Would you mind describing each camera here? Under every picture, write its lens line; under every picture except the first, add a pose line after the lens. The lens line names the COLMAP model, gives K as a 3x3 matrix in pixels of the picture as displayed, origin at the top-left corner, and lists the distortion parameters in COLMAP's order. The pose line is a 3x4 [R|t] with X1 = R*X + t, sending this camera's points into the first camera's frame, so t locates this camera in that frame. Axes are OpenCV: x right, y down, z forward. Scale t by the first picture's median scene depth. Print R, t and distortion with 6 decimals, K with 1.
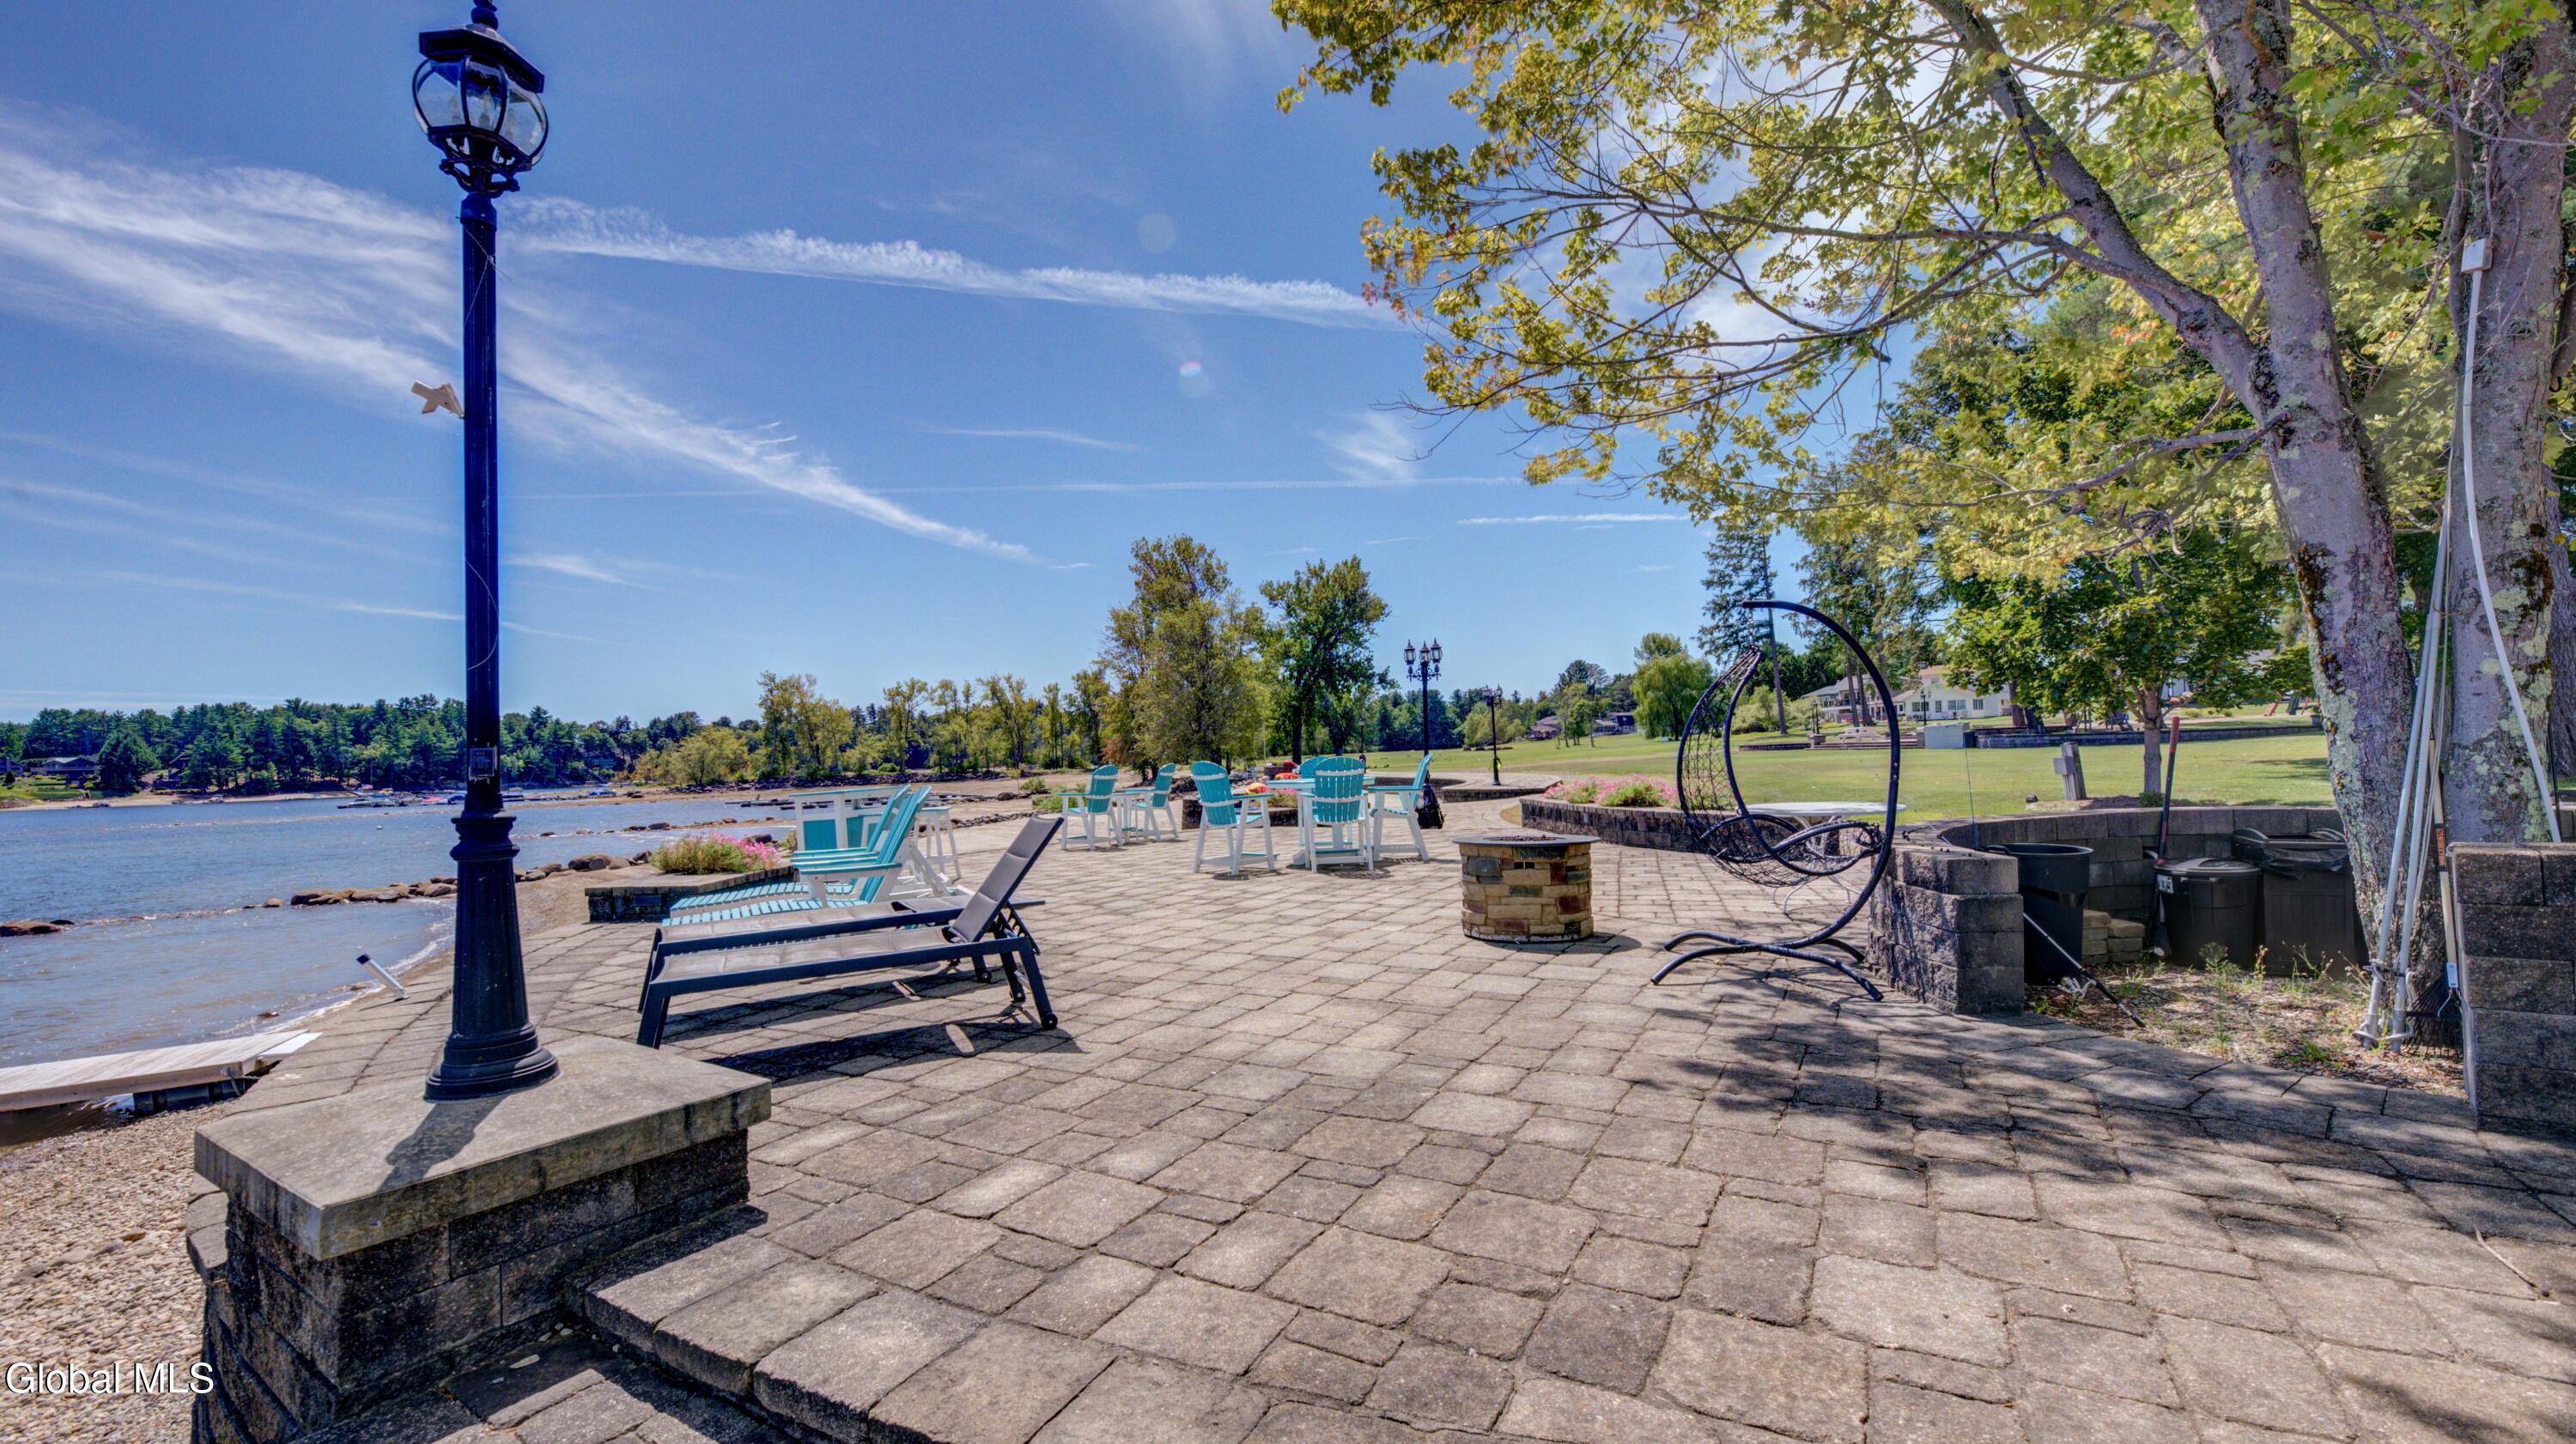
lens RADIAL K [[1065.3, 0, 1285.4], [0, 1065.3, 715.3], [0, 0, 1]] dist [-0.001711, -0.000181]
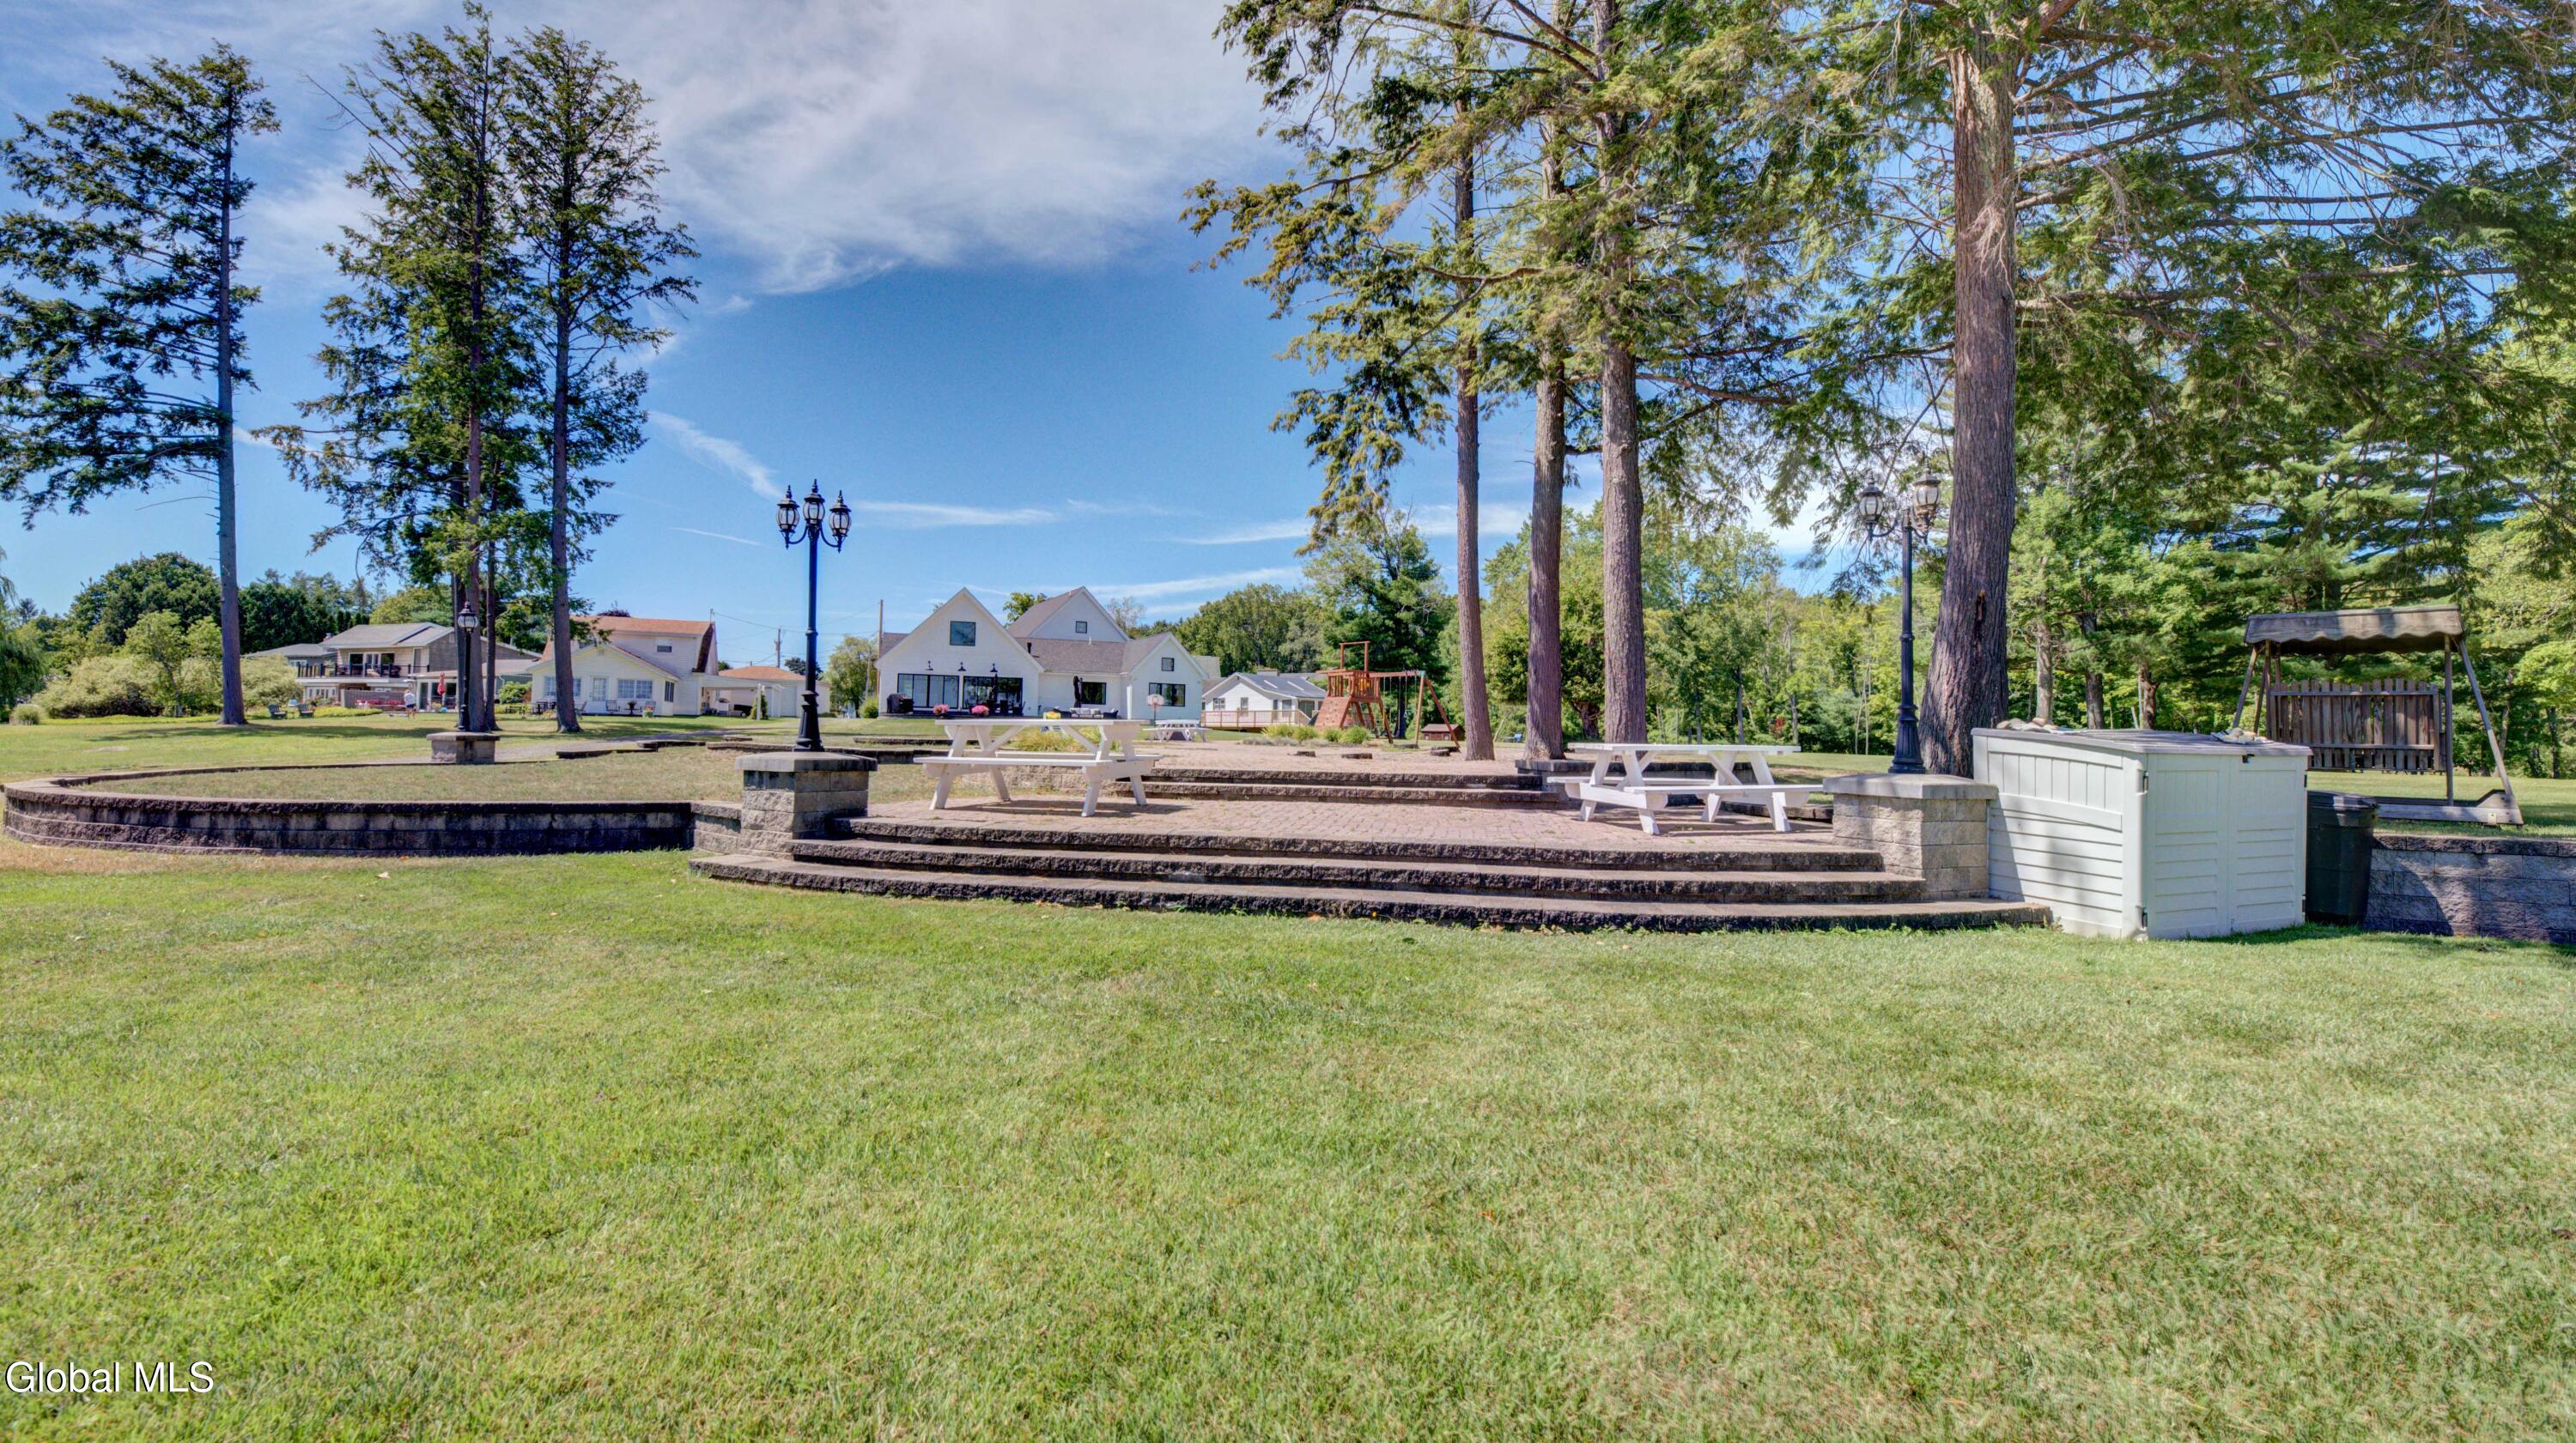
lens RADIAL K [[1065.2, 0, 1288.1], [0, 1065.2, 718.1], [0, 0, 1]] dist [-0.001711, -0.000181]
pose [[0.312621, 0.061709, 0.947871, 0.227735], [-0.062585, 0.997057, -0.044269, 0.008580], [-0.947814, -0.045483, 0.315563, 0.528484]]
